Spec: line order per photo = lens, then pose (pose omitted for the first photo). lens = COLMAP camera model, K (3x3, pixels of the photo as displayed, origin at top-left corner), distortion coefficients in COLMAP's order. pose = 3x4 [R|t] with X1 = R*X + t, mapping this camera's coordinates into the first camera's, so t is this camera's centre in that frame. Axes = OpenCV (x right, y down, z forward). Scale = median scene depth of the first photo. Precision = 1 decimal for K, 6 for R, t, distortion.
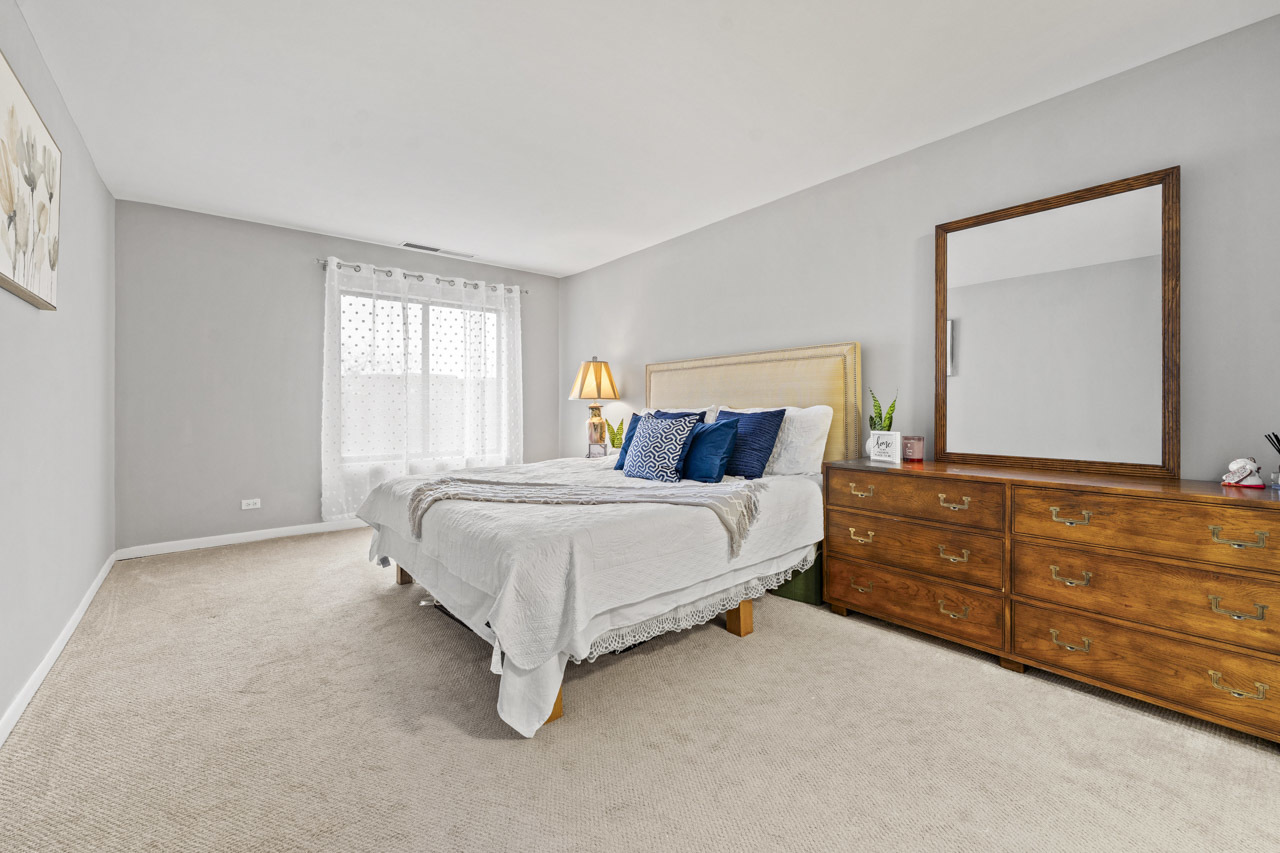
lens RADIAL K [[519.3, 0, 634.8], [0, 519.3, 401.2], [0, 0, 1]] dist [-0.000574, 0.000051]
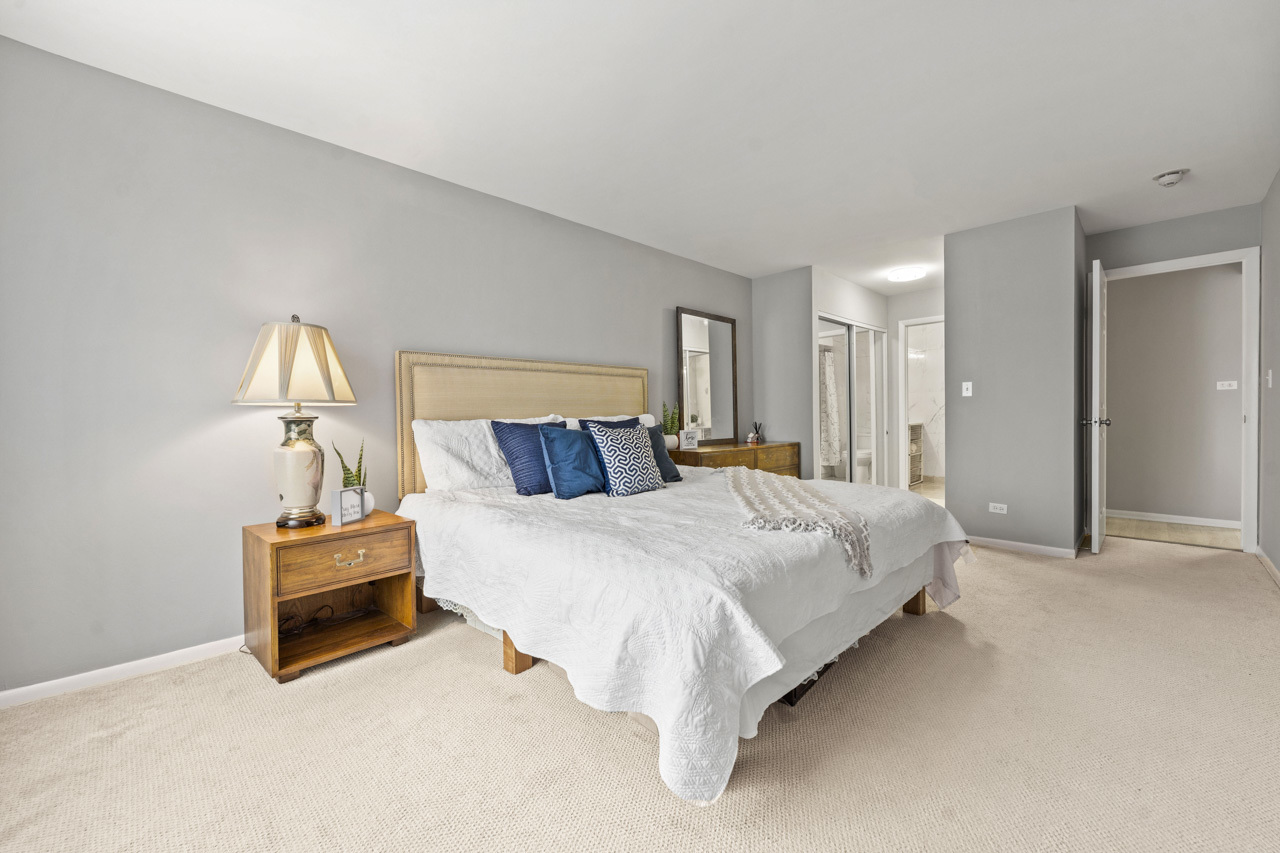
lens RADIAL K [[519.3, 0, 639.1], [0, 519.3, 424.7], [0, 0, 1]] dist [-0.000574, 0.000051]
pose [[-0.115656, -0.008129, 0.993256, -0.997635], [0.007729, 0.999929, 0.009084, 0.024102], [-0.993259, 0.008728, -0.115585, 1.240585]]
